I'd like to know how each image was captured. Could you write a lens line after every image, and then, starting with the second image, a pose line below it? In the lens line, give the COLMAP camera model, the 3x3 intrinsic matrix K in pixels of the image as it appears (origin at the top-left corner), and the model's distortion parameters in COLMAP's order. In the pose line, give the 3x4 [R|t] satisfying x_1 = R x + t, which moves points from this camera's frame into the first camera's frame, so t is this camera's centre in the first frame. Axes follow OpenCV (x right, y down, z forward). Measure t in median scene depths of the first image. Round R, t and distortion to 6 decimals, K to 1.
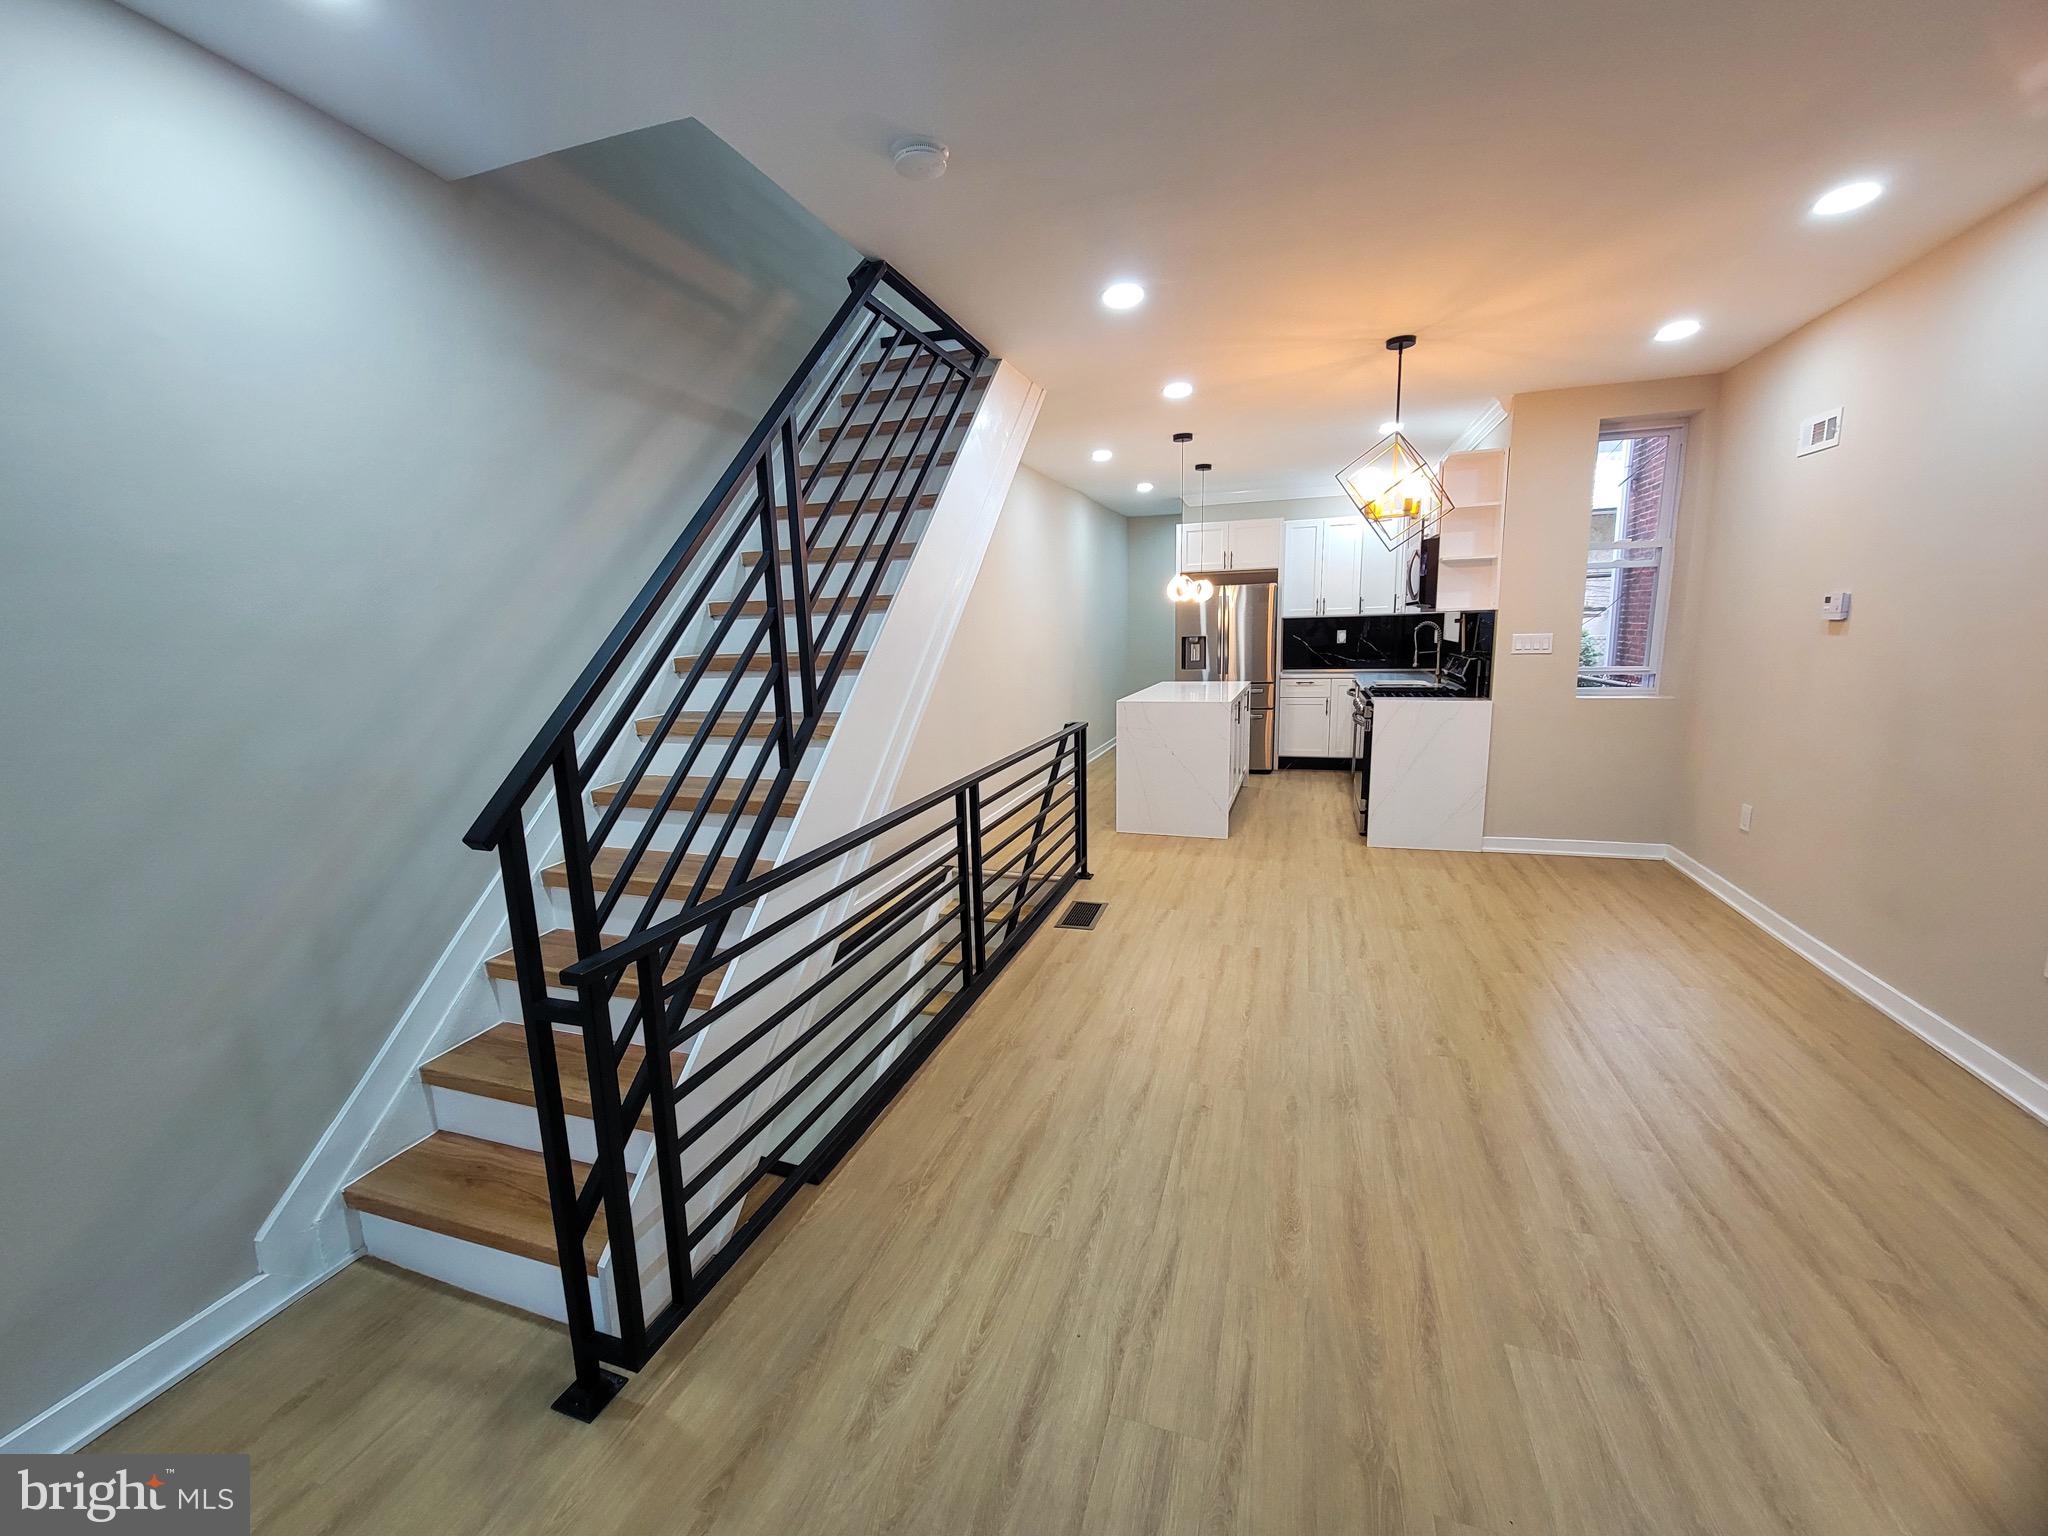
lens RADIAL K [[829.4, 0, 1017.3], [0, 829.4, 769.3], [0, 0, 1]] dist [-0.002355, 0.000251]
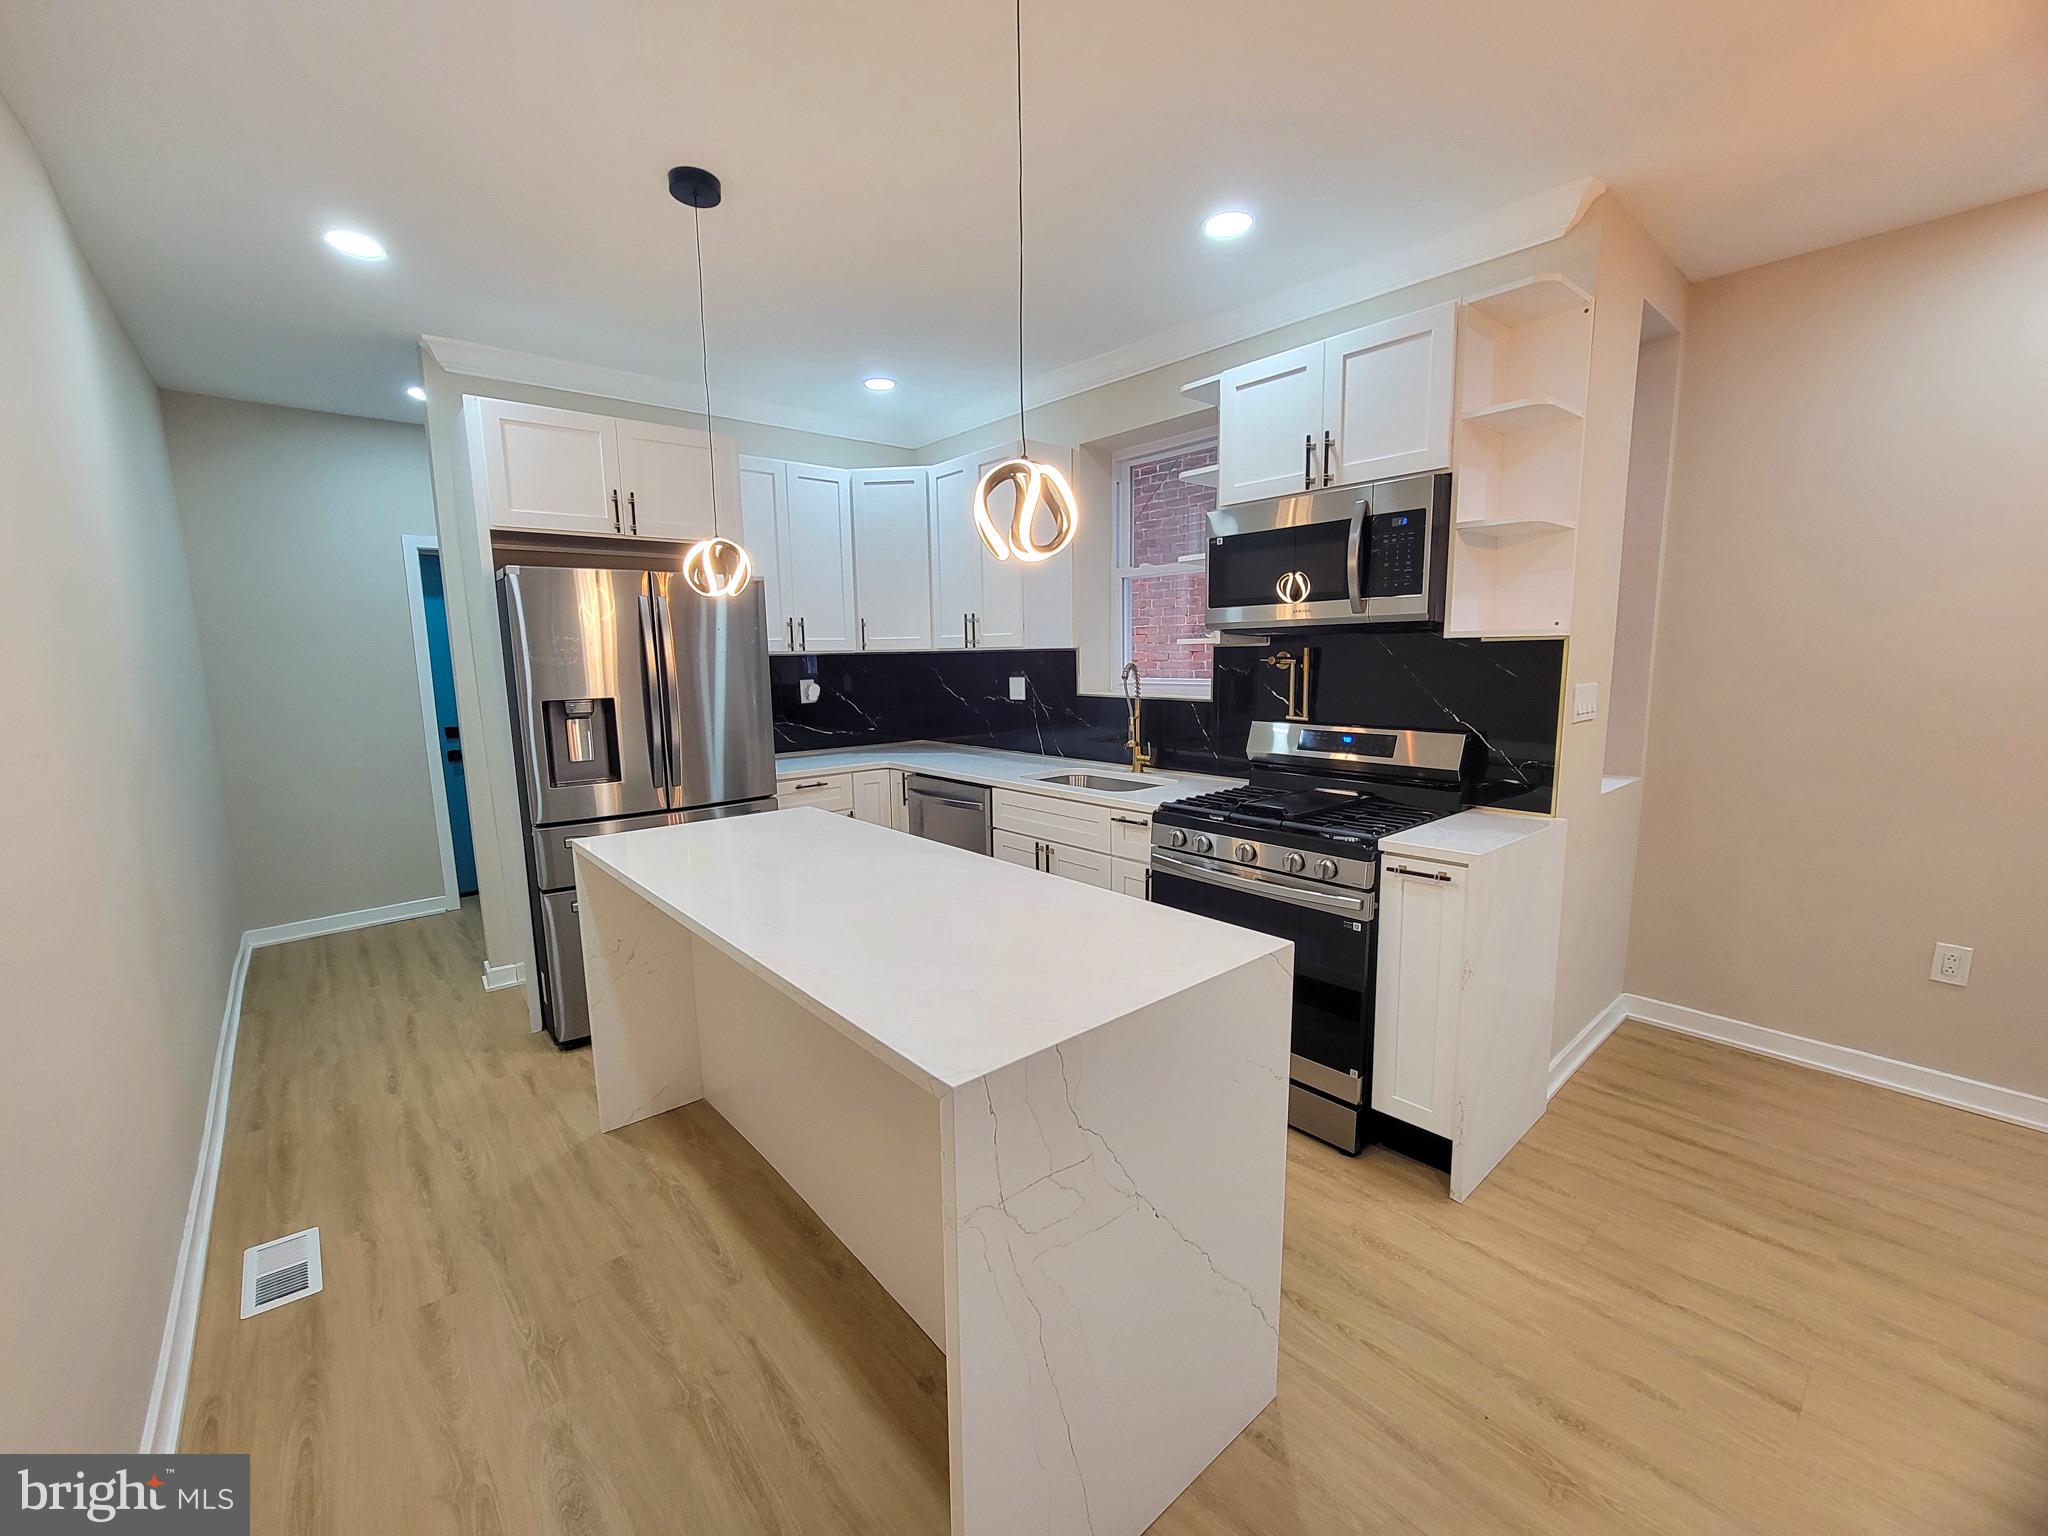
lens RADIAL K [[829.4, 0, 1022.3], [0, 829.4, 767.3], [0, 0, 1]] dist [-0.002355, 0.000251]
pose [[0.506404, -0.087513, 0.857844, -0.027977], [0.144413, 0.989393, 0.015683, -0.256957], [-0.850118, 0.115942, 0.513670, 1.569303]]
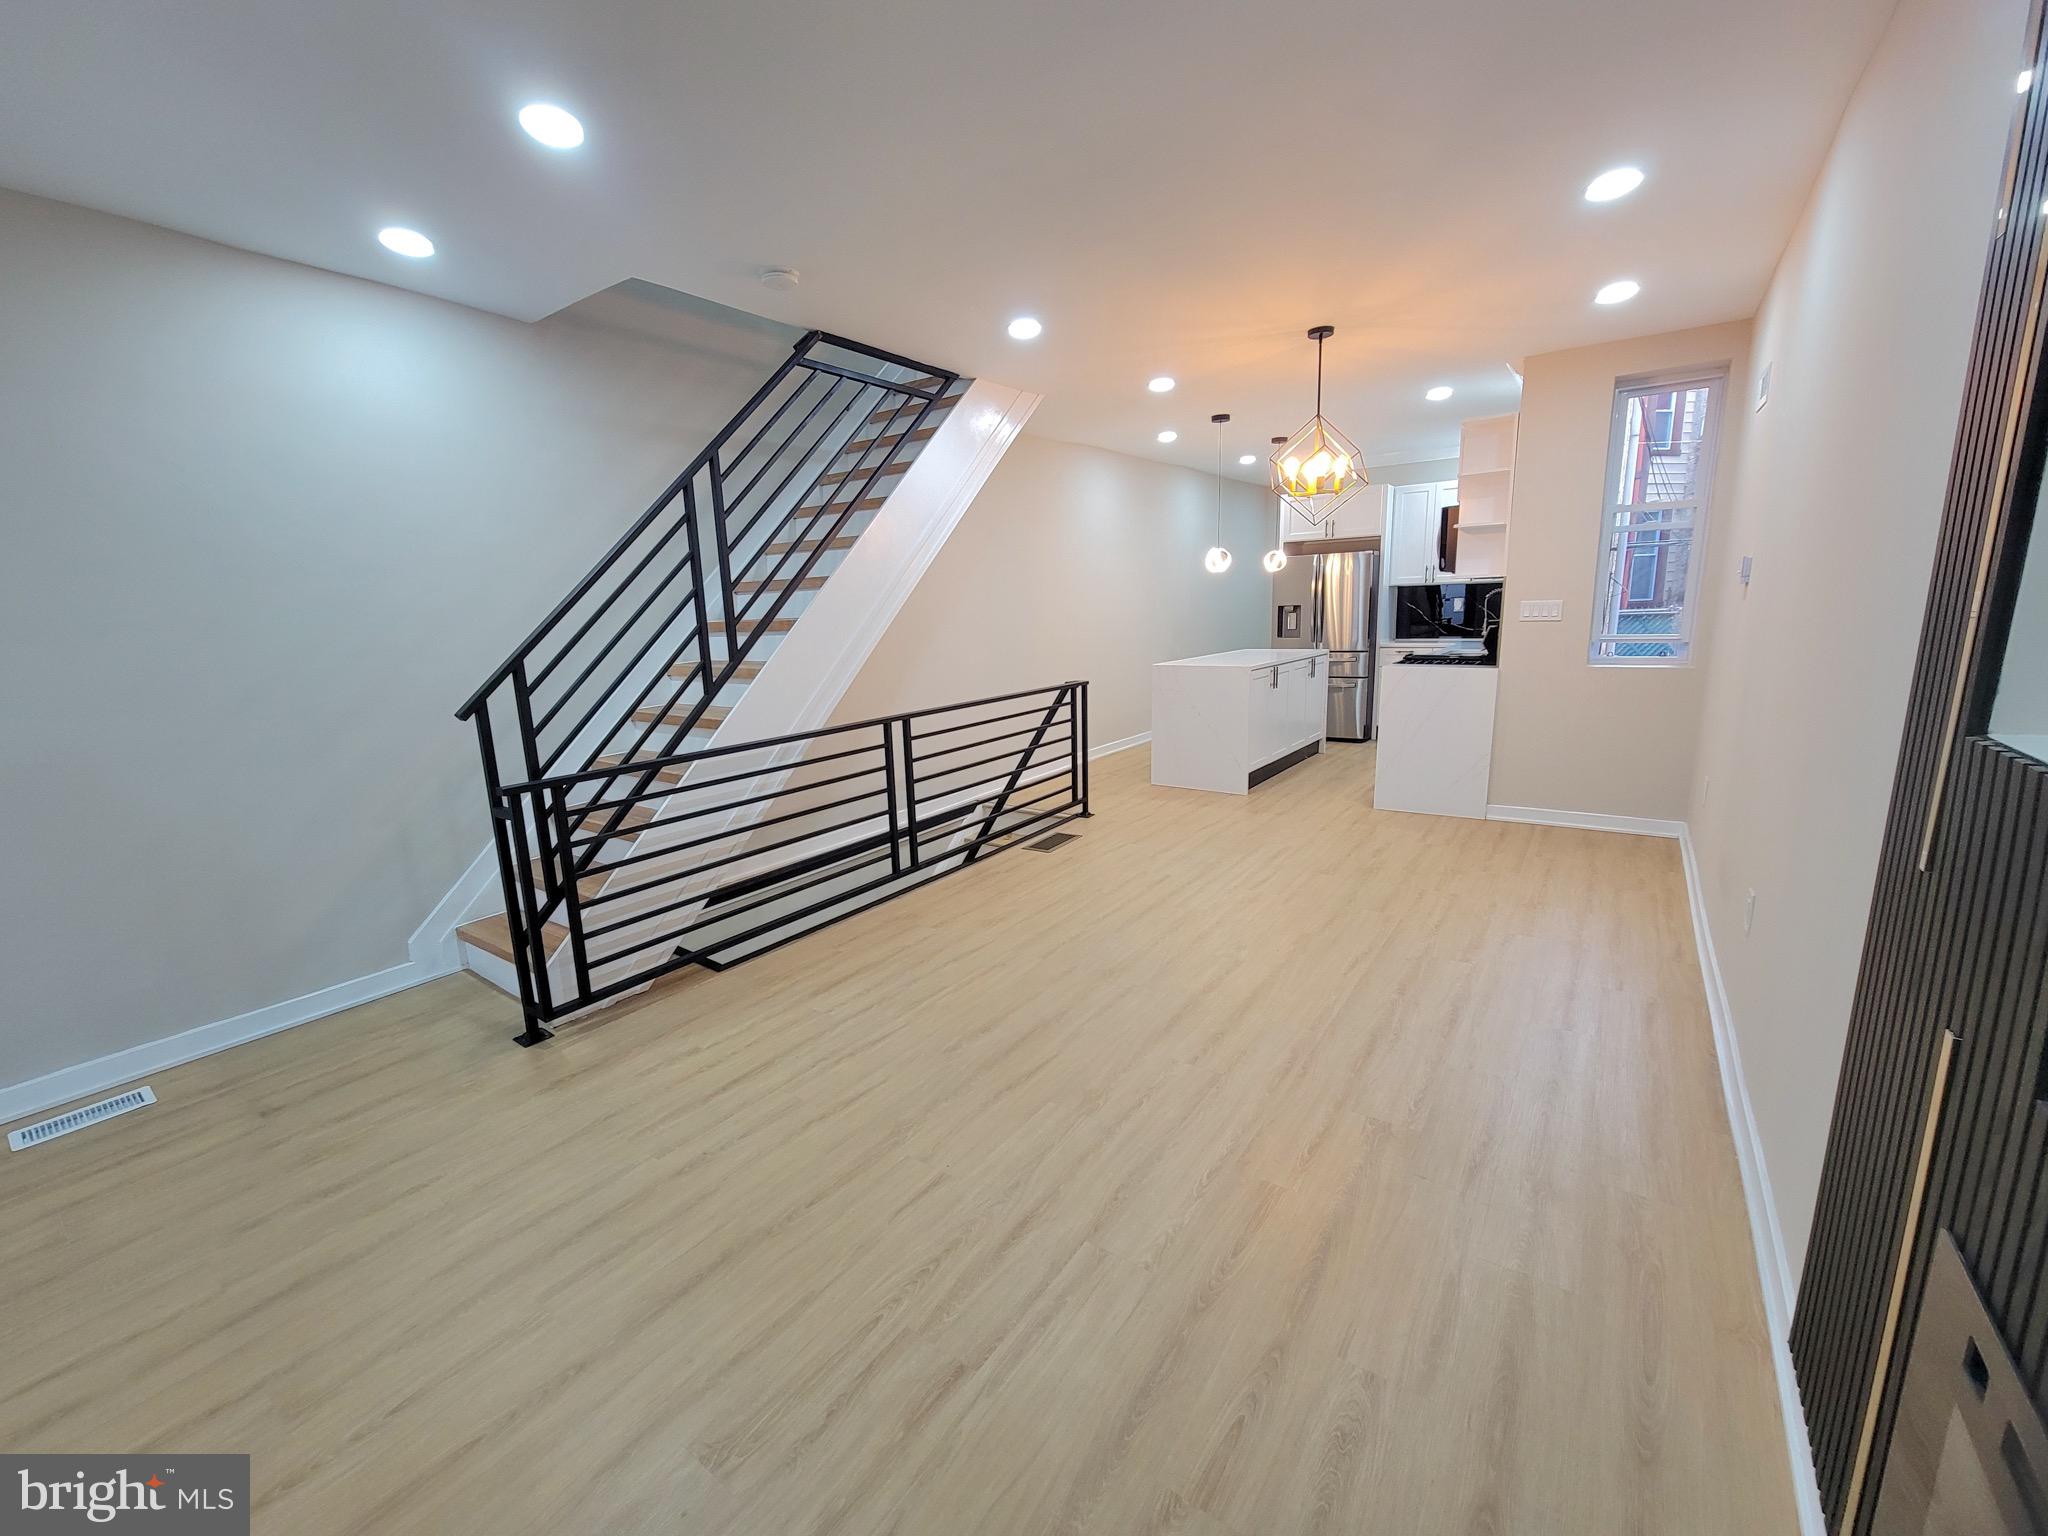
lens RADIAL K [[829.4, 0, 1022.4], [0, 829.4, 772.2], [0, 0, 1]] dist [-0.002355, 0.000251]
pose [[0.957892, 0.051102, -0.282544, 0.476205], [-0.040354, 0.998228, 0.043732, 0.033068], [0.284278, -0.030489, 0.958257, -0.192192]]
